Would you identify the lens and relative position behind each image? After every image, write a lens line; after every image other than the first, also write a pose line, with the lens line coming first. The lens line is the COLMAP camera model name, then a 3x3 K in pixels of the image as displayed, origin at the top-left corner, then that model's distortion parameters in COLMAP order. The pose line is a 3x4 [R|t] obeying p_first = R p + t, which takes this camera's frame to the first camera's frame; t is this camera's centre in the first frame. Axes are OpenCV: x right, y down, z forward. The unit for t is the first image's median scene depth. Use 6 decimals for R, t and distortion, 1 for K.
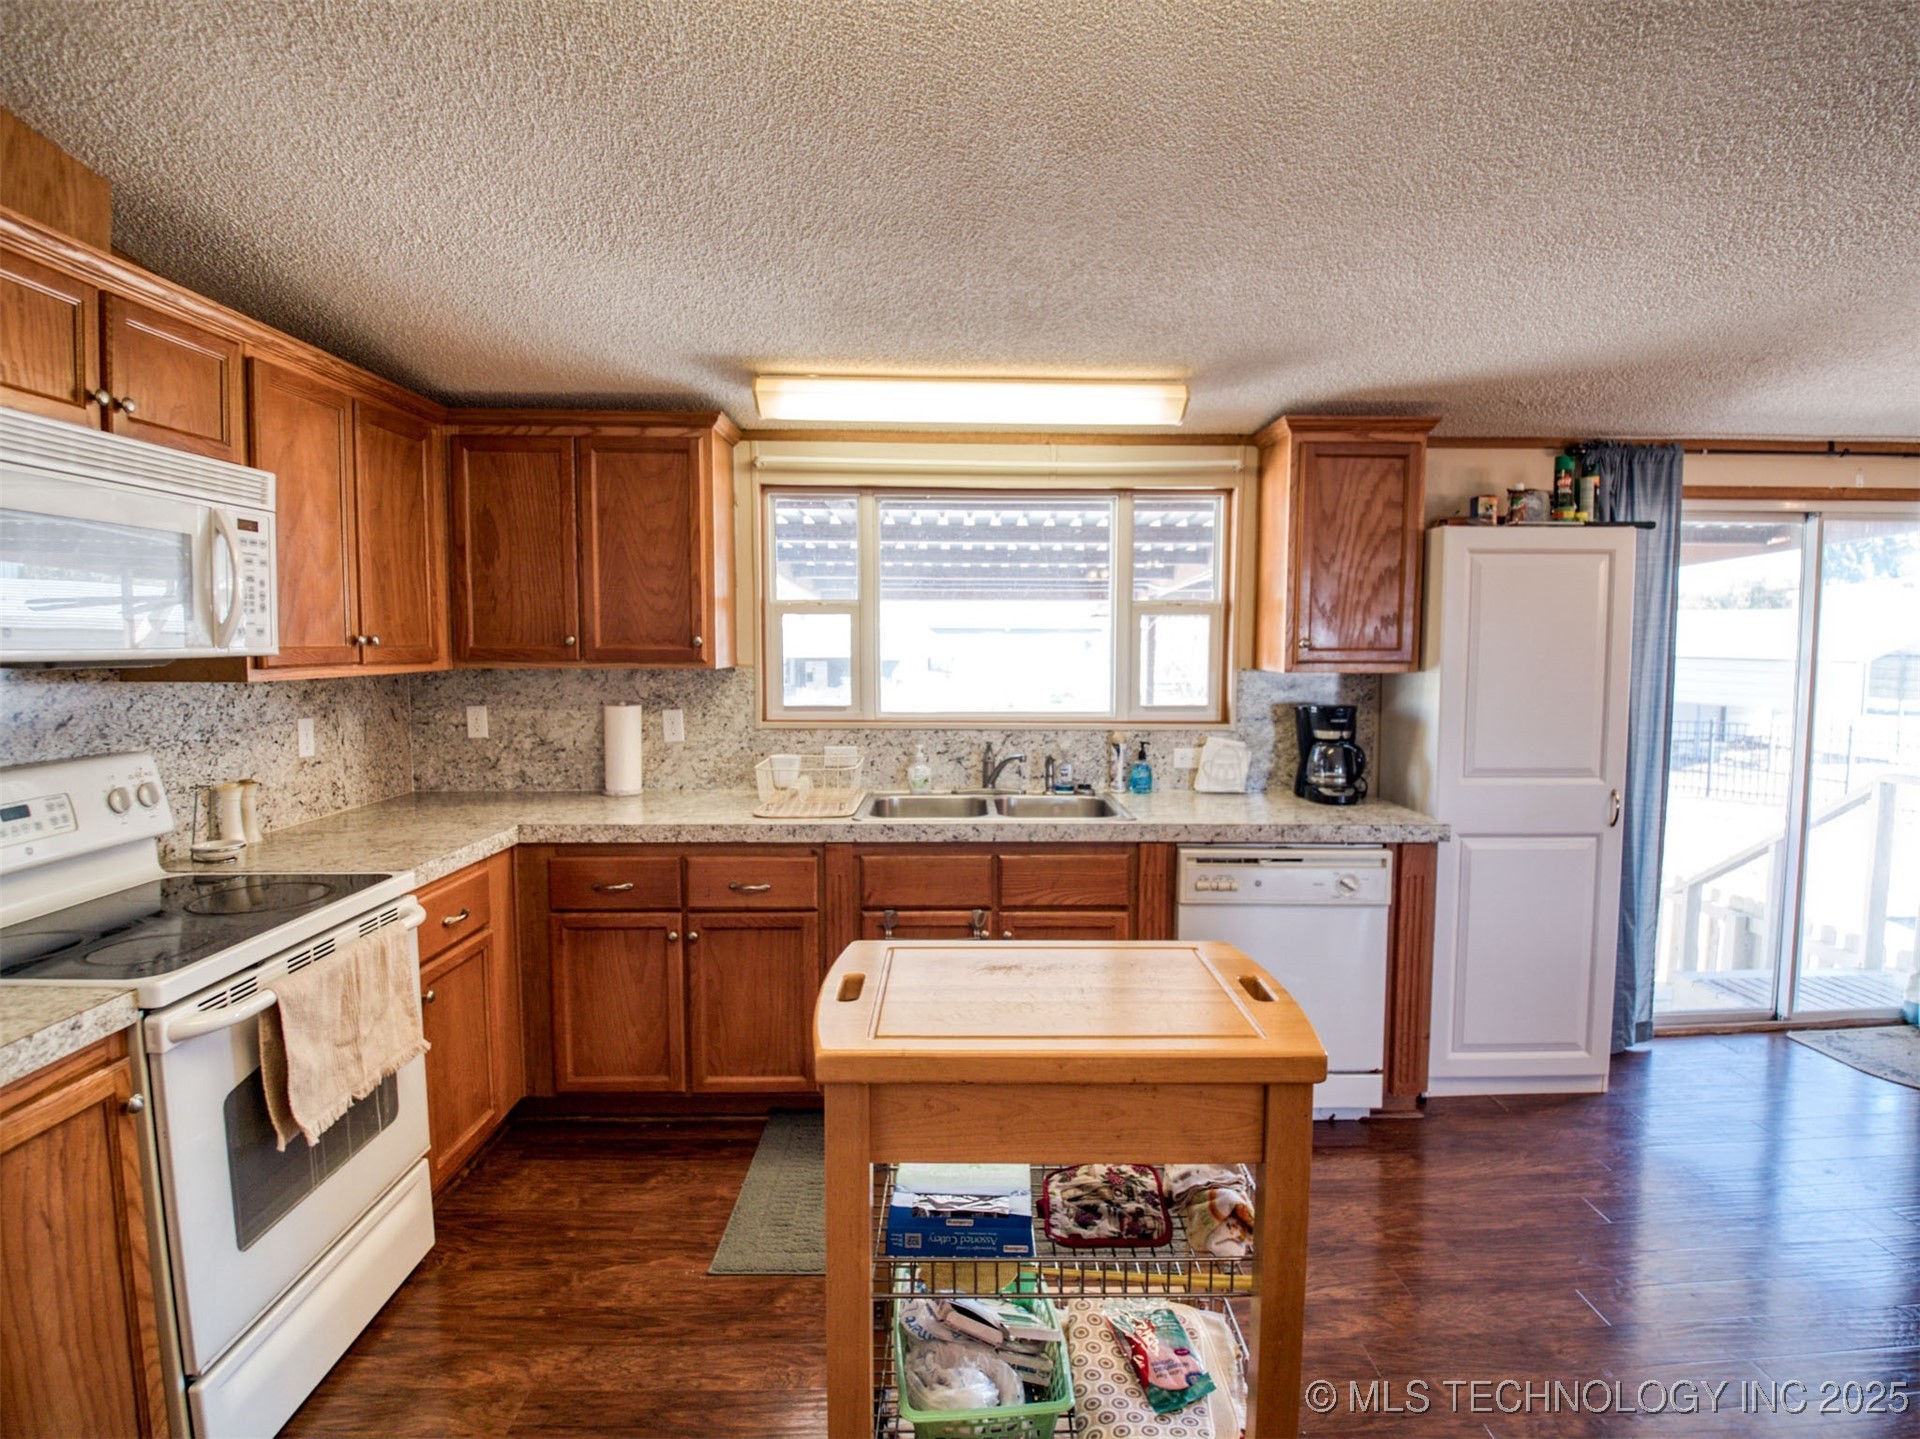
lens RADIAL K [[987.0, 0, 974.4], [0, 987.0, 714.2], [0, 0, 1]] dist [-0.001937, -0.030647]
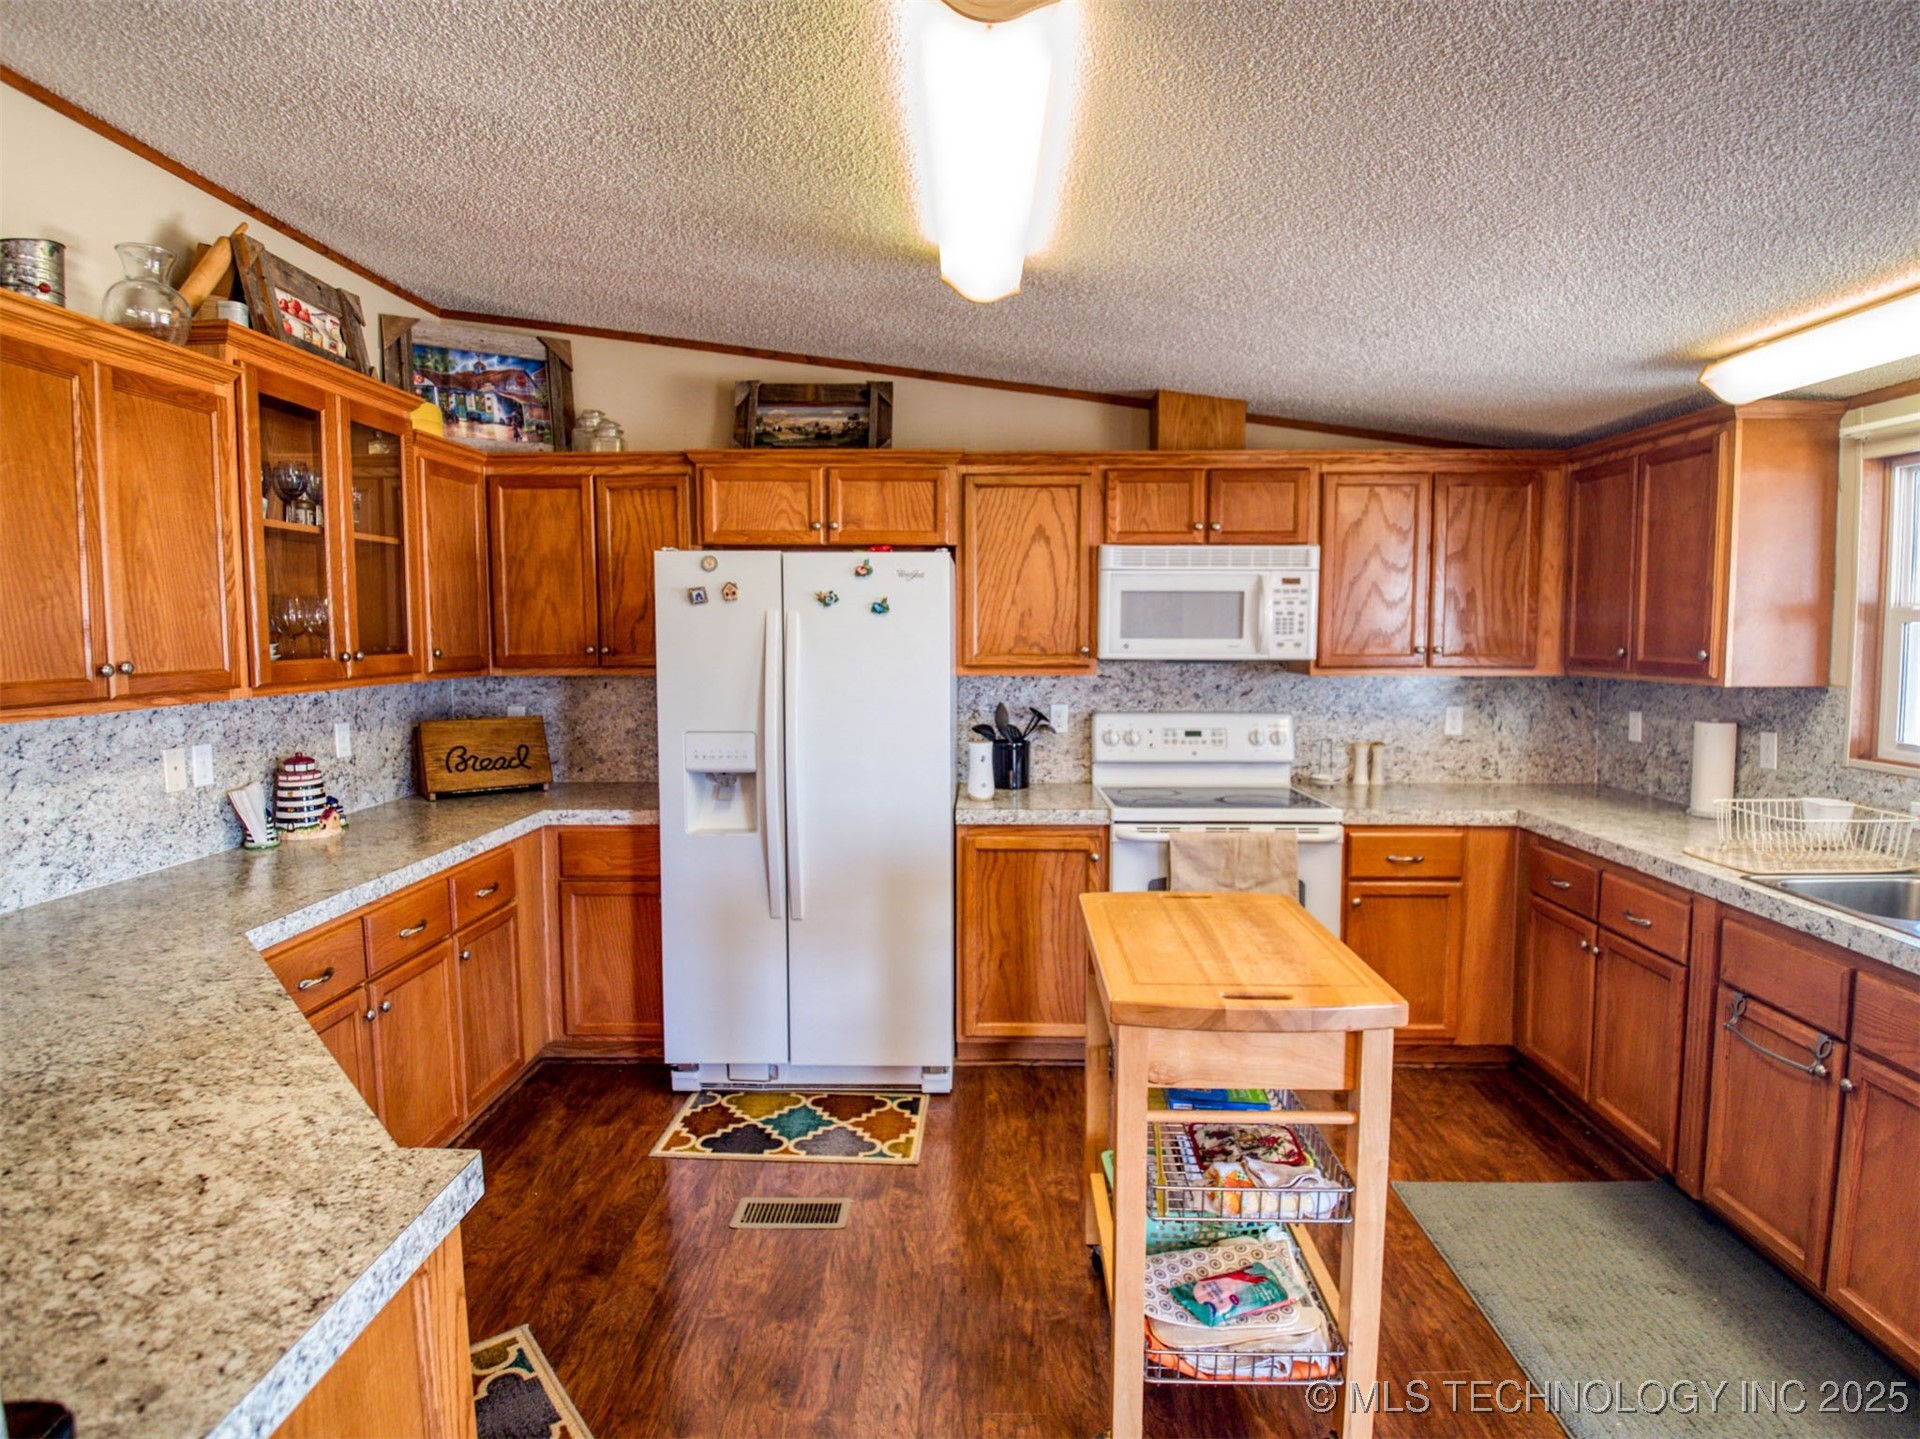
lens RADIAL K [[1028.9, 0, 972.2], [0, 1028.9, 711.6], [0, 0, 1]] dist [0.006426, -0.037180]
pose [[-0.042336, 0.074774, -0.996301, 0.771013], [-0.073074, 0.994293, 0.077728, -0.051091], [0.996428, 0.076095, -0.036630, 0.396925]]
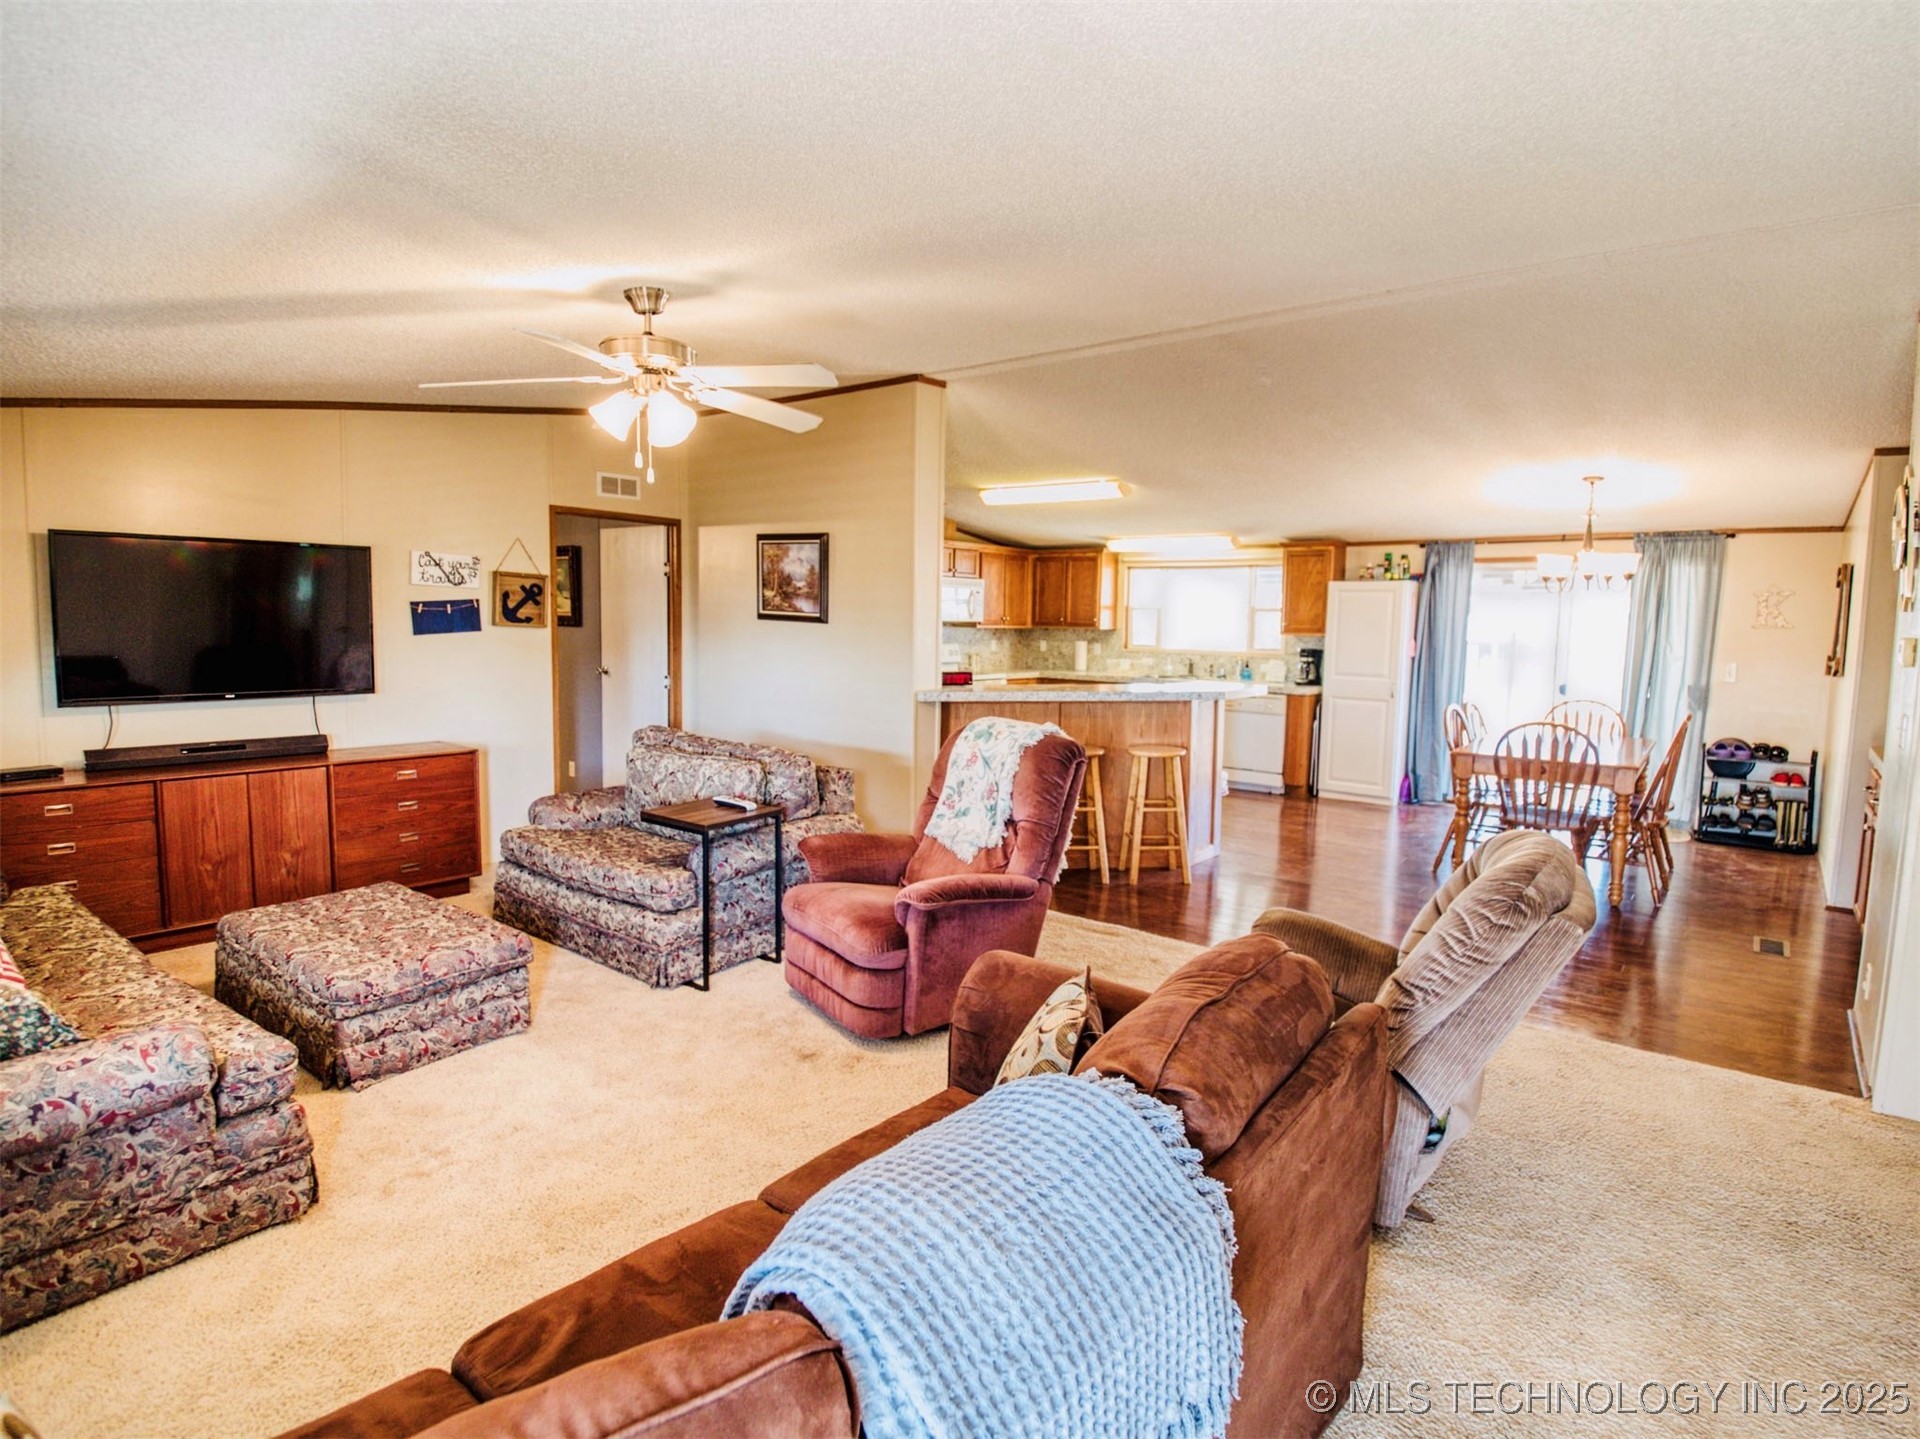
lens RADIAL K [[1009.8, 0, 970.0], [0, 1009.8, 714.0], [0, 0, 1]] dist [0.001134, -0.038009]
pose [[0.760057, 0.072889, -0.645755, 1.689699], [-0.064062, 0.997254, 0.037163, 0.145045], [0.646691, 0.013122, 0.762640, -1.908118]]
